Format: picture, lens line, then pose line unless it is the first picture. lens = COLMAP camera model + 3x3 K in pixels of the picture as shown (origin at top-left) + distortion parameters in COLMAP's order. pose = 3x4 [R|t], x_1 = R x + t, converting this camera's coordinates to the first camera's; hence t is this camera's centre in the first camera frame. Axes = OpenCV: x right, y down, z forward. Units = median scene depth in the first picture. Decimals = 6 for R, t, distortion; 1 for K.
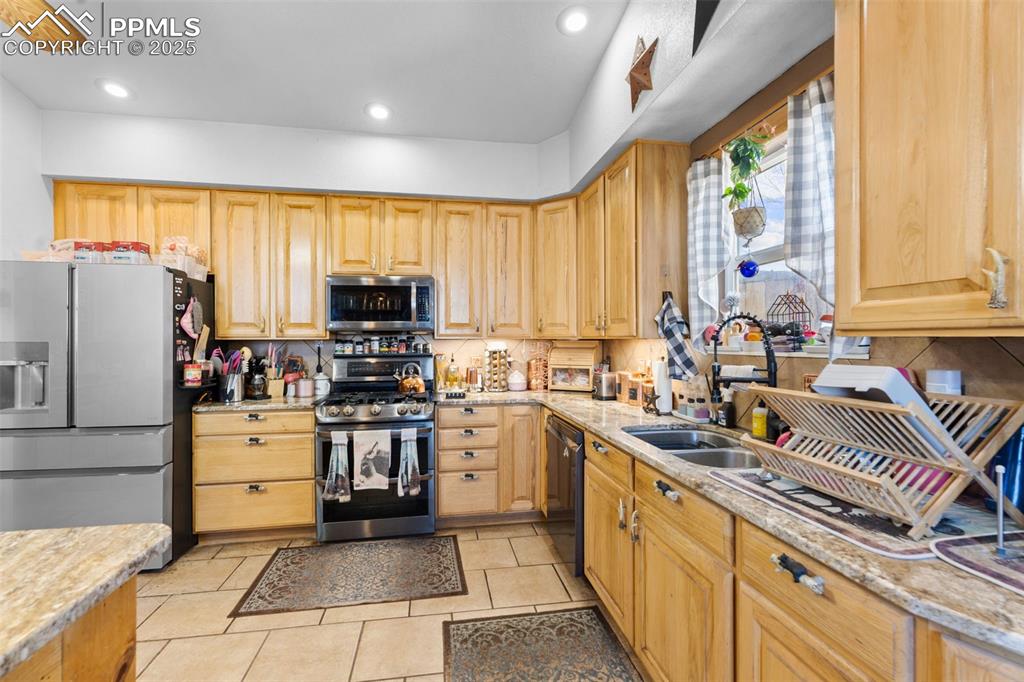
lens RADIAL K [[461.7, 0, 512.2], [0, 461.7, 342.8], [0, 0, 1]] dist [0.011356, 0.000074]
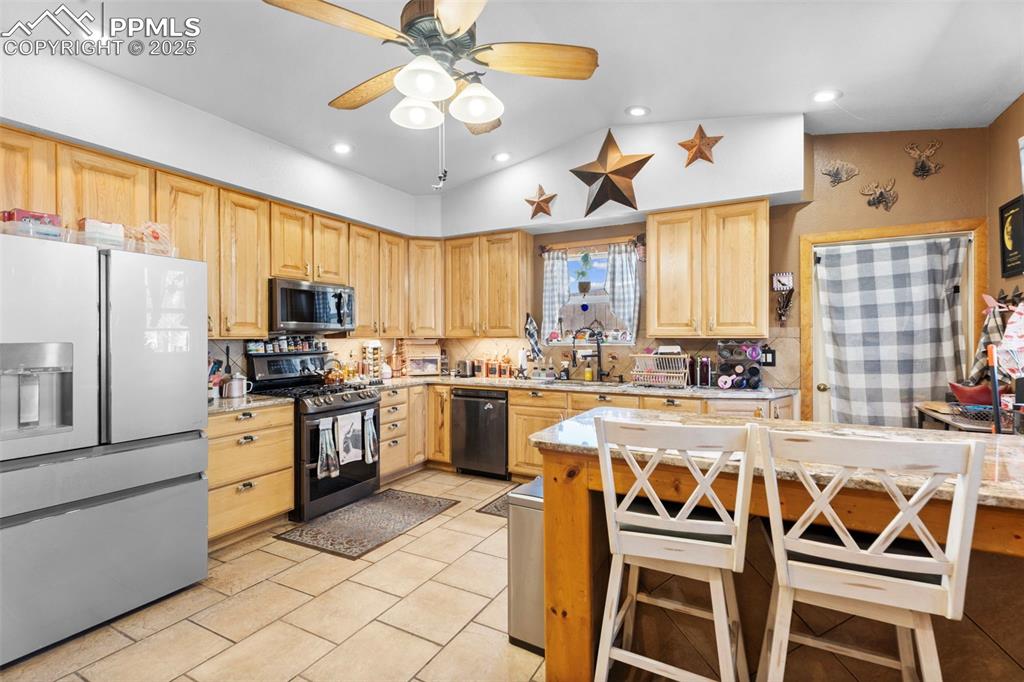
lens RADIAL K [[461.7, 0, 511.0], [0, 461.7, 338.4], [0, 0, 1]] dist [0.011356, 0.000074]
pose [[0.613854, -0.001167, 0.789419, -0.954129], [0.005823, 0.999978, -0.003050, -0.001781], [-0.789398, 0.006469, 0.613848, -0.074746]]
